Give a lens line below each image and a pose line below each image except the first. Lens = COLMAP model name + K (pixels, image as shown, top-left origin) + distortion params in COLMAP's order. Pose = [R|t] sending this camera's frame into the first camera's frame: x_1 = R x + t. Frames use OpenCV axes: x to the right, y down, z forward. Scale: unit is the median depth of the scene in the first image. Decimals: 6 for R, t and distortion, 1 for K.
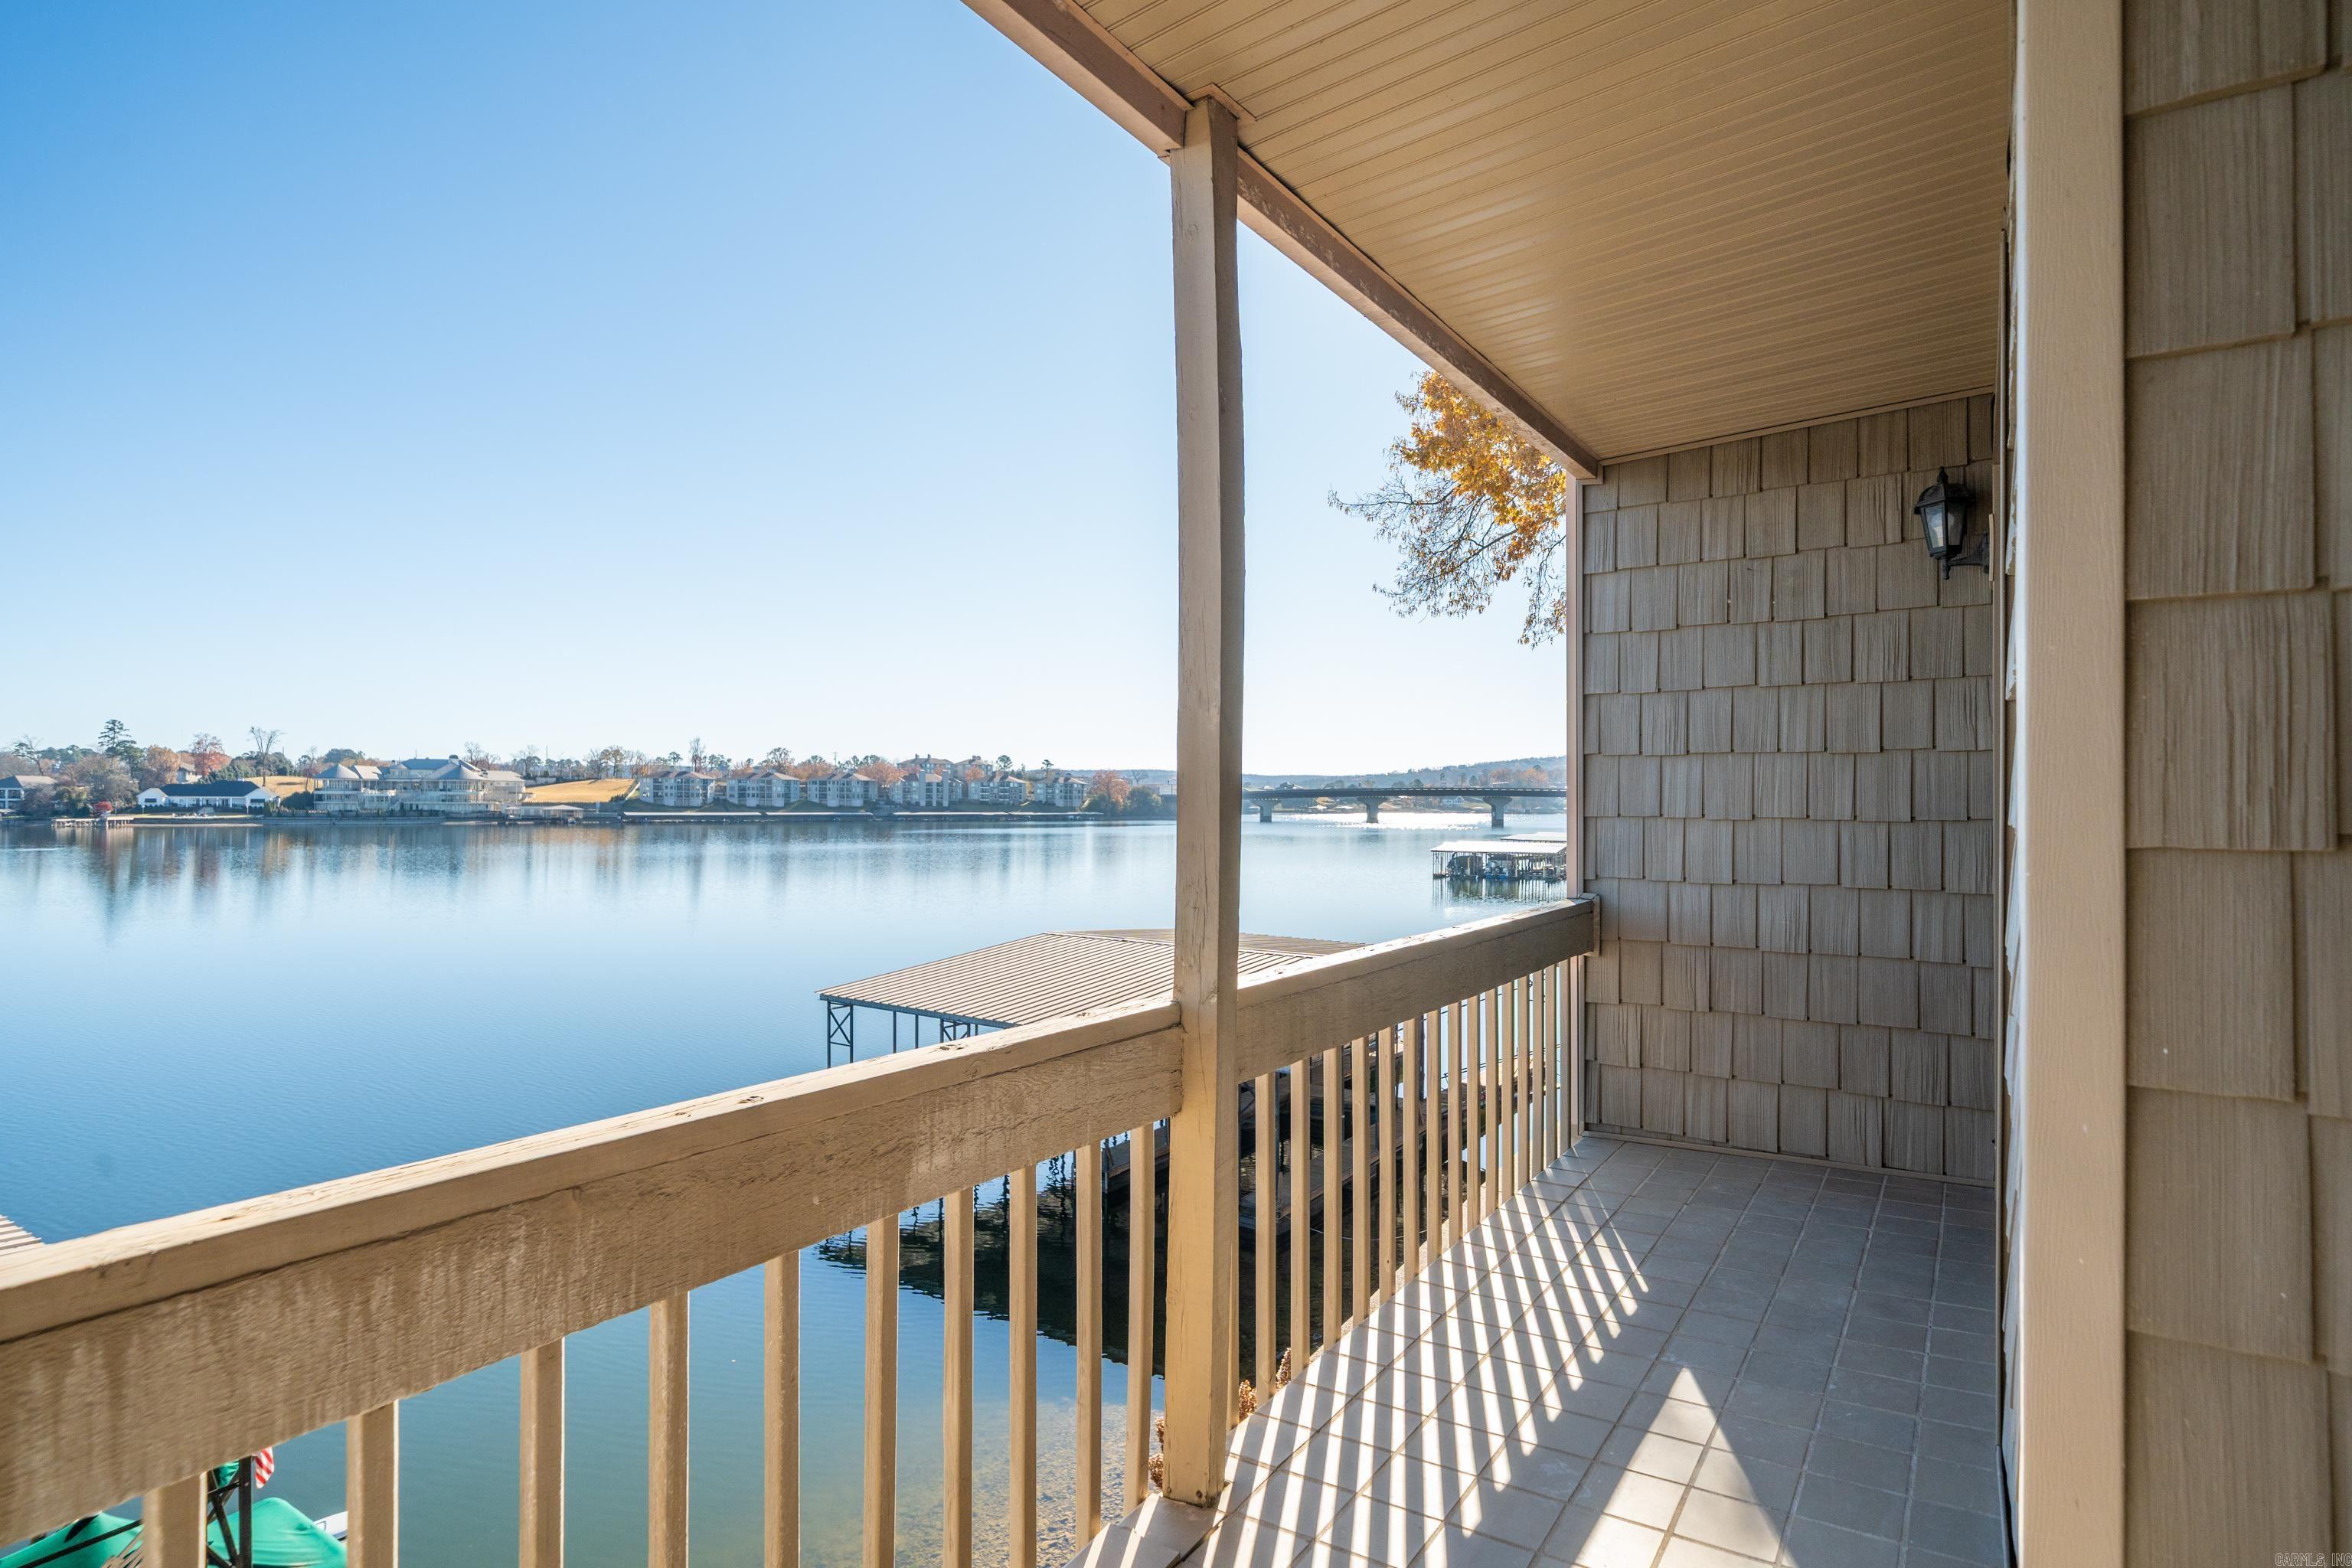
lens RADIAL K [[1154.0, 0, 1177.6], [0, 1154.0, 799.1], [0, 0, 1]] dist [-0.009629, 0.006954]
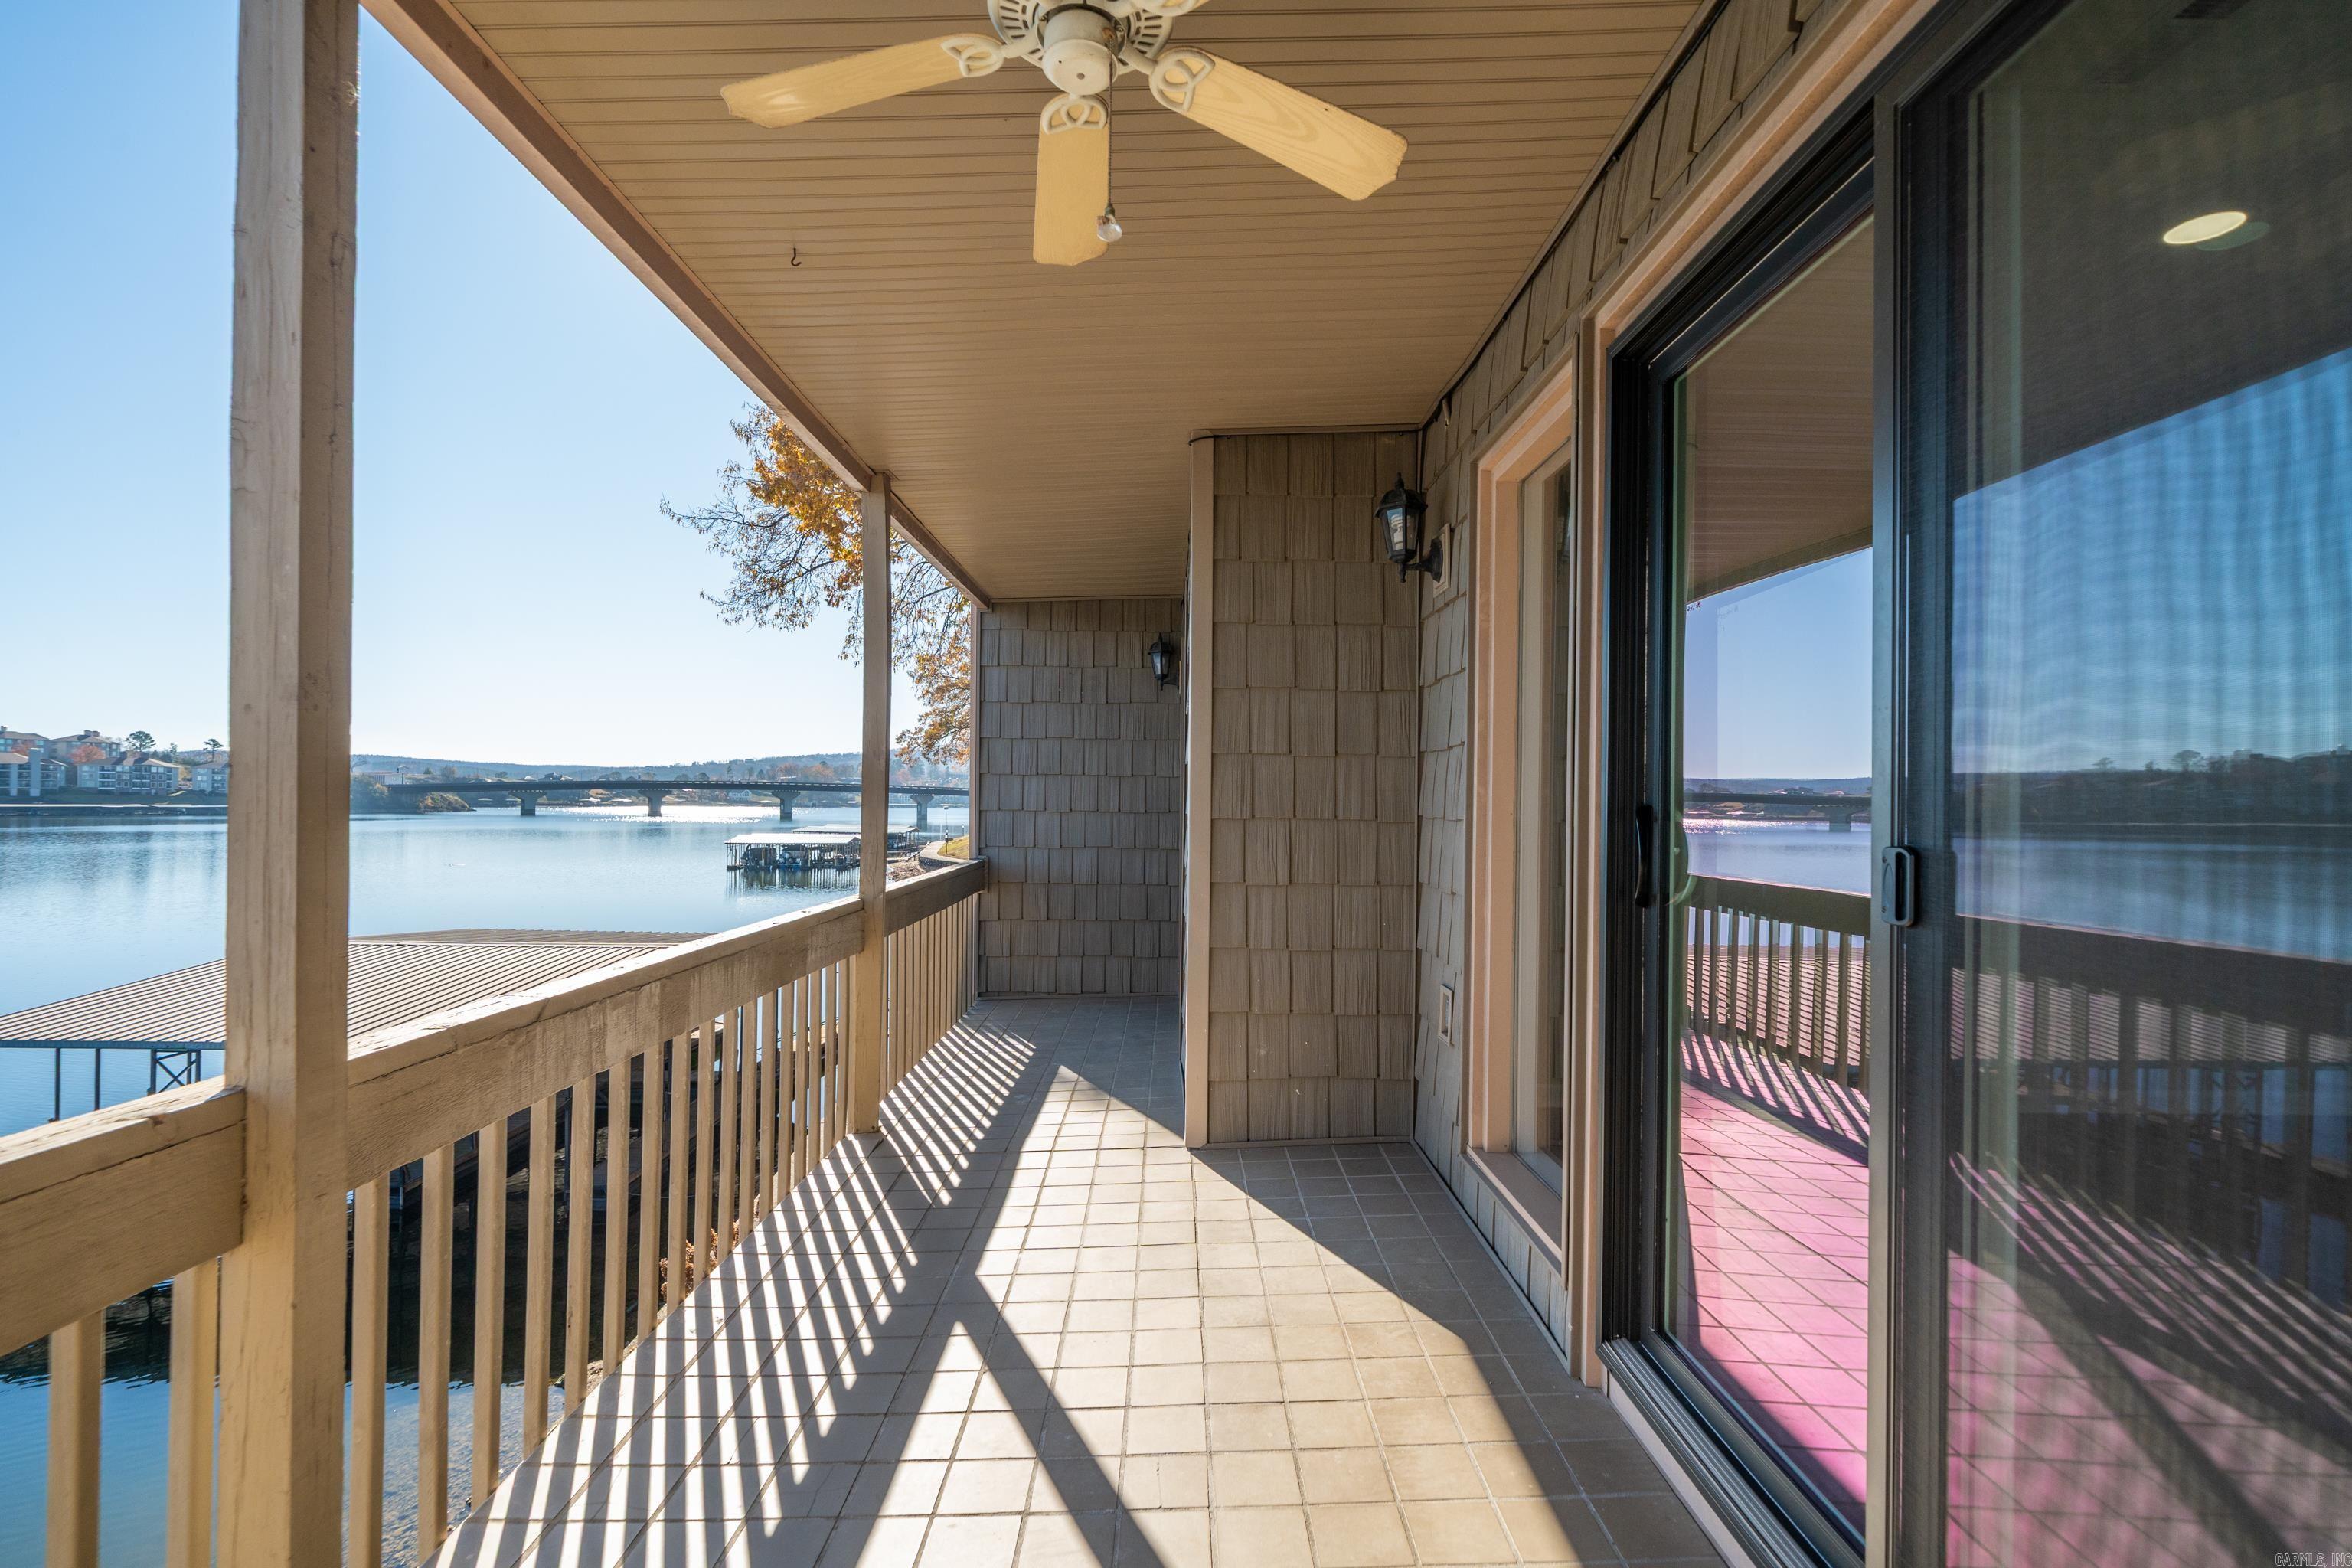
lens RADIAL K [[1110.7, 0, 1168.1], [0, 1110.7, 797.9], [0, 0, 1]] dist [0.002261, 0.000857]
pose [[0.819456, 0.007158, 0.573097, -0.080128], [-0.009491, 0.999954, 0.001082, -0.001581], [-0.573064, -0.006326, 0.819486, -0.110534]]
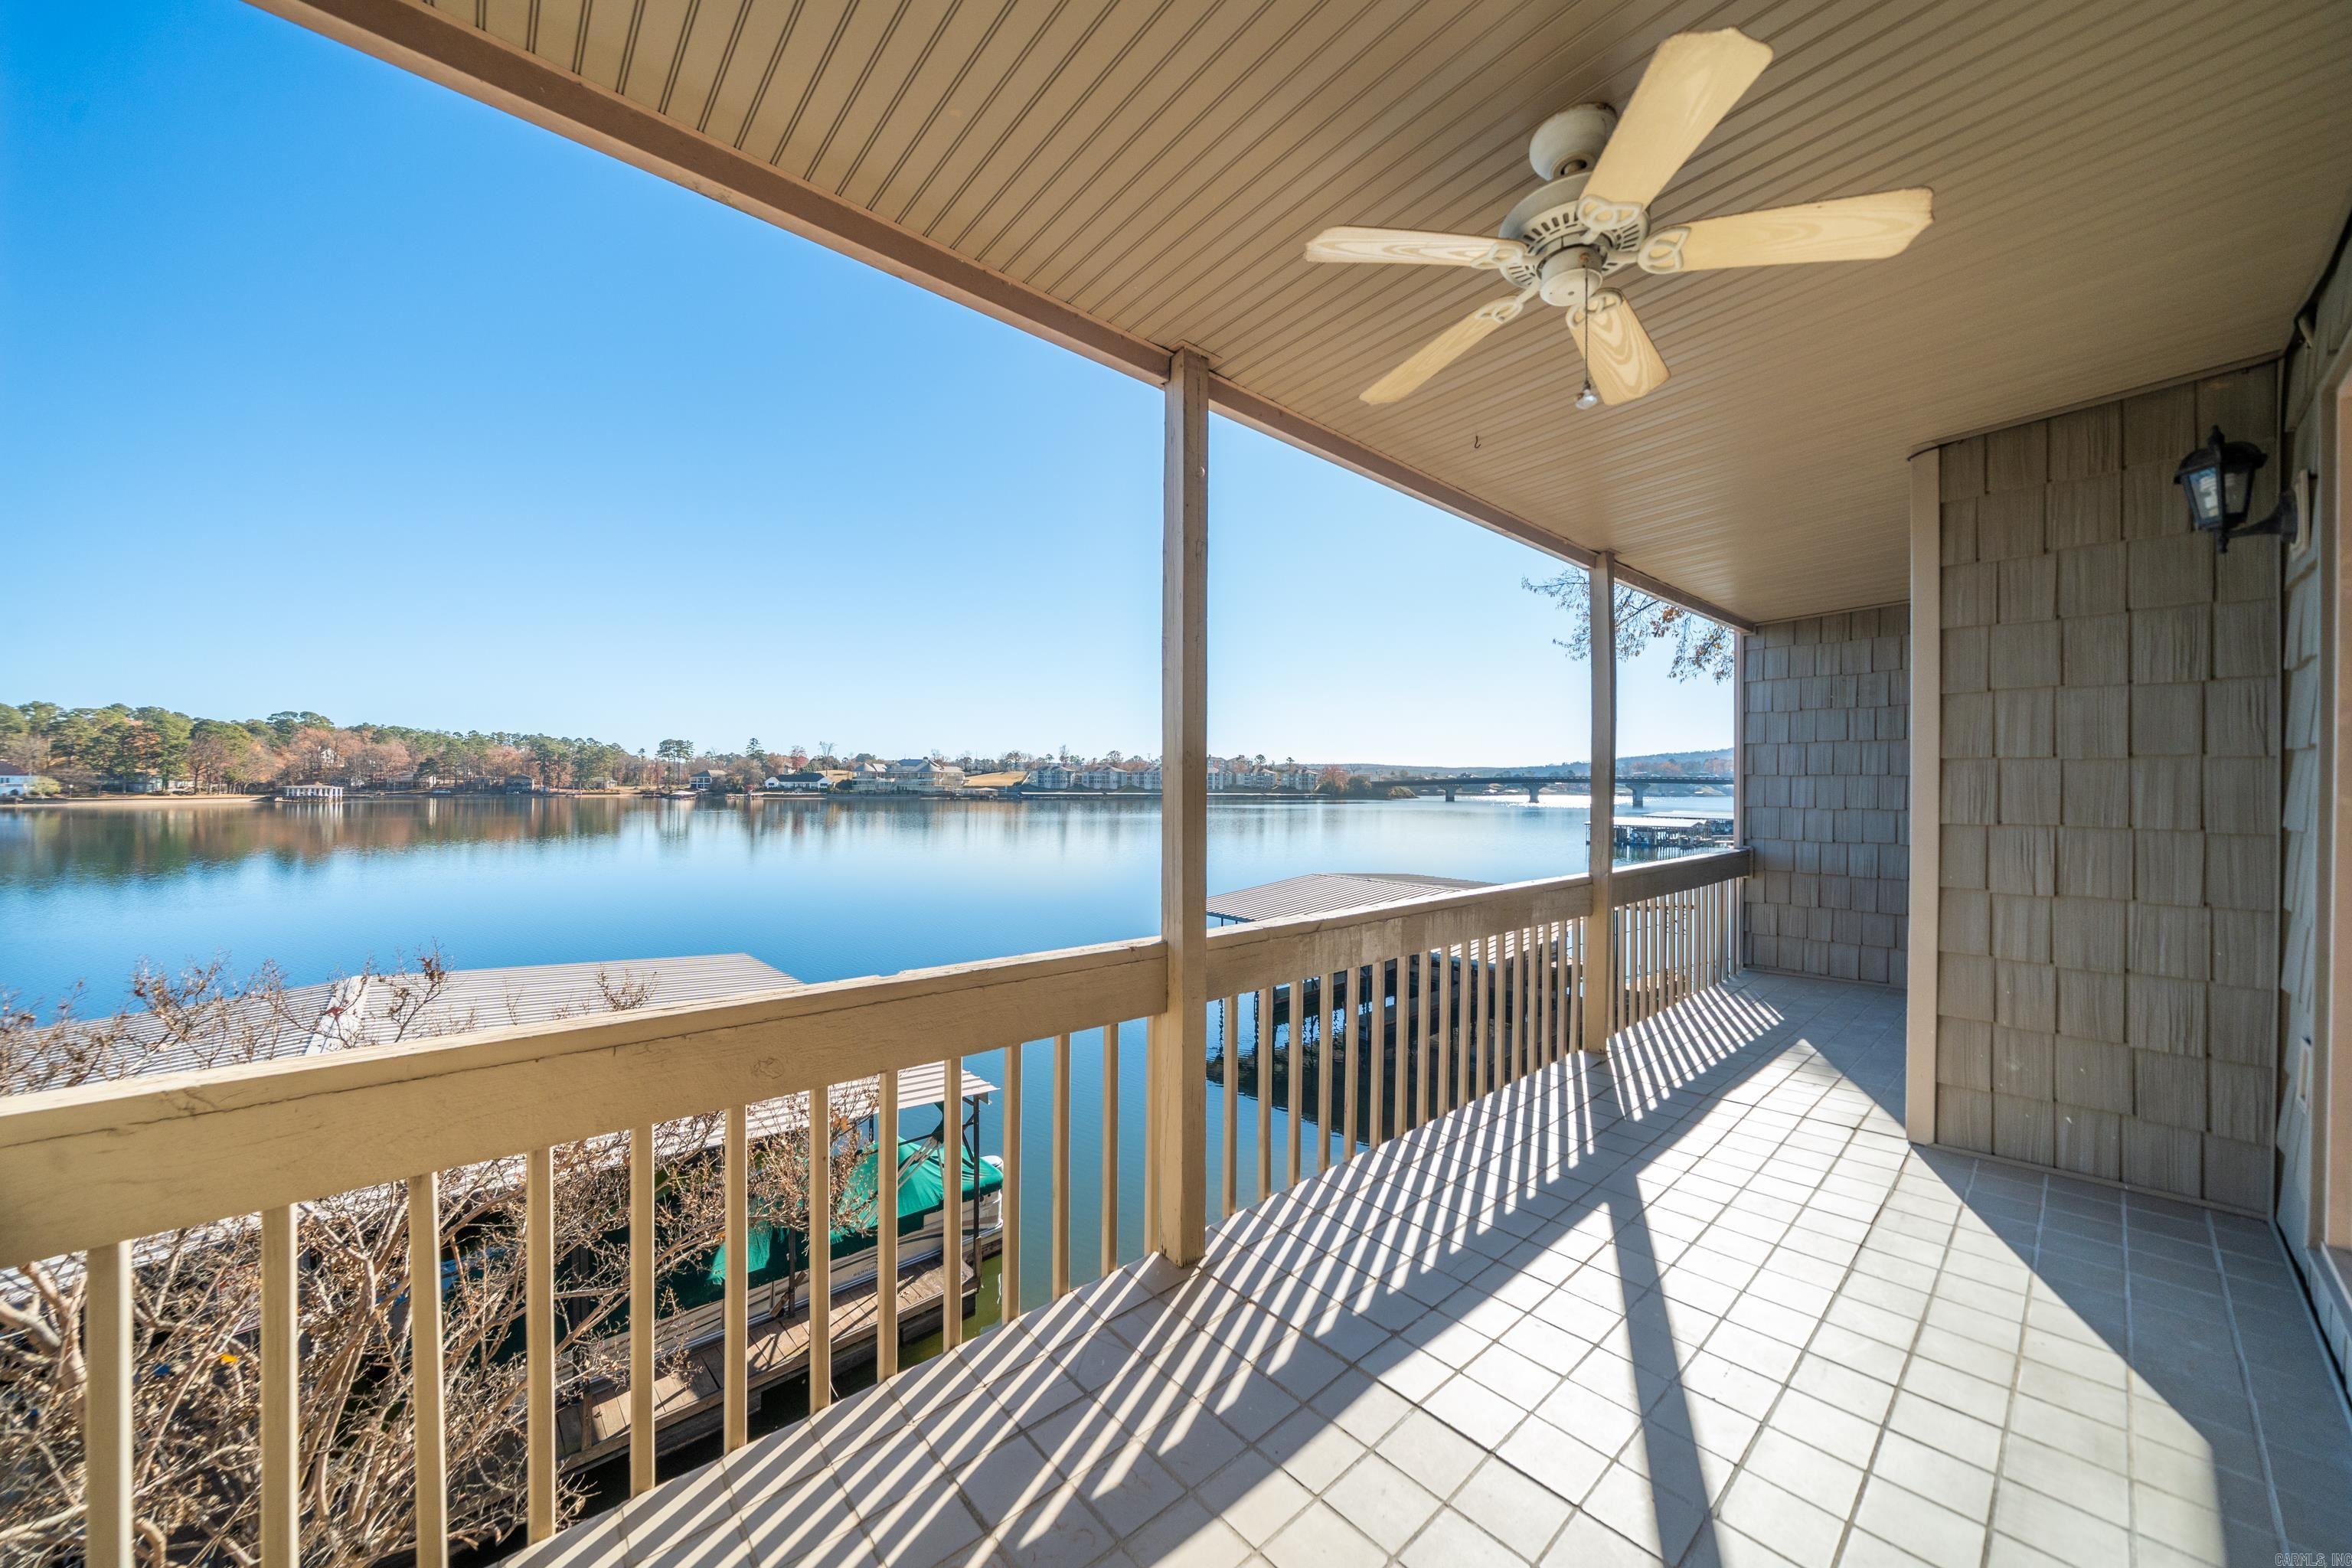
lens RADIAL K [[806.3, 0, 1166.2], [0, 806.3, 791.4], [0, 0, 1]] dist [0.006354, -0.004037]
pose [[0.967811, 0.004532, -0.251636, -0.056925], [-0.002198, 0.999952, 0.009555, -0.004936], [0.251667, -0.008694, 0.967775, -0.130056]]
